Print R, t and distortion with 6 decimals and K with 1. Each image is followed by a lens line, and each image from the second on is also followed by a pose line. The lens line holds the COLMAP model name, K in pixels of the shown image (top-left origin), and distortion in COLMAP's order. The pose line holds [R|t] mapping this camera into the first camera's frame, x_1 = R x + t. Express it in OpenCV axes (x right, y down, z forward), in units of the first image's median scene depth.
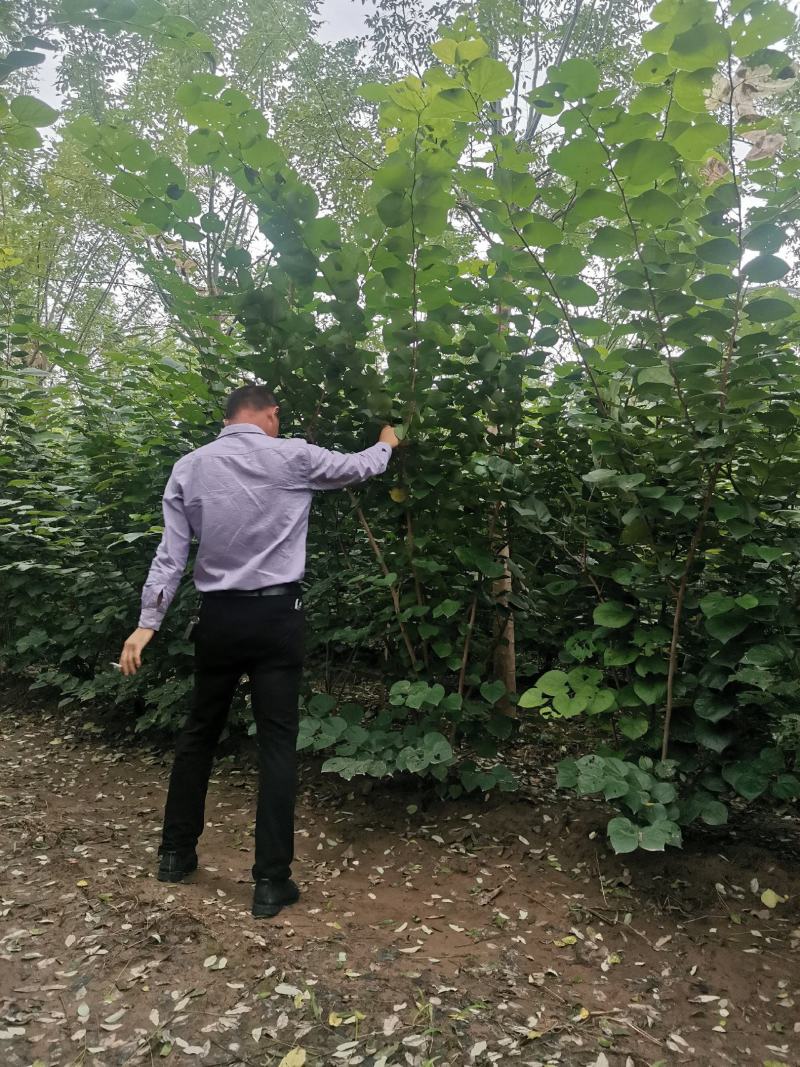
lens RADIAL K [[777.5, 0, 385.7], [0, 777.5, 530.7], [0, 0, 1]] dist [0.001679, -0.020359]
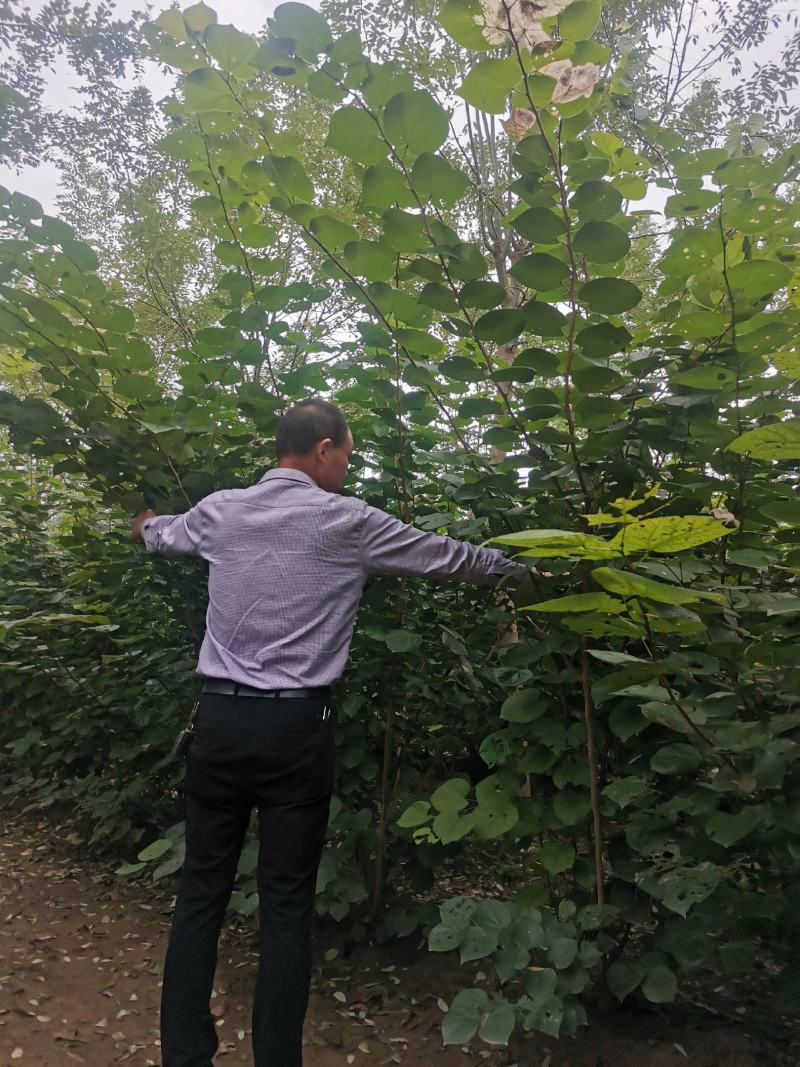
lens RADIAL K [[777.5, 0, 385.7], [0, 777.5, 530.7], [0, 0, 1]] dist [0.001679, -0.020359]
pose [[0.988461, -0.030202, -0.148431, 0.279606], [0.009558, 0.990404, -0.137871, 0.038225], [0.151171, 0.134862, 0.979265, 0.186825]]
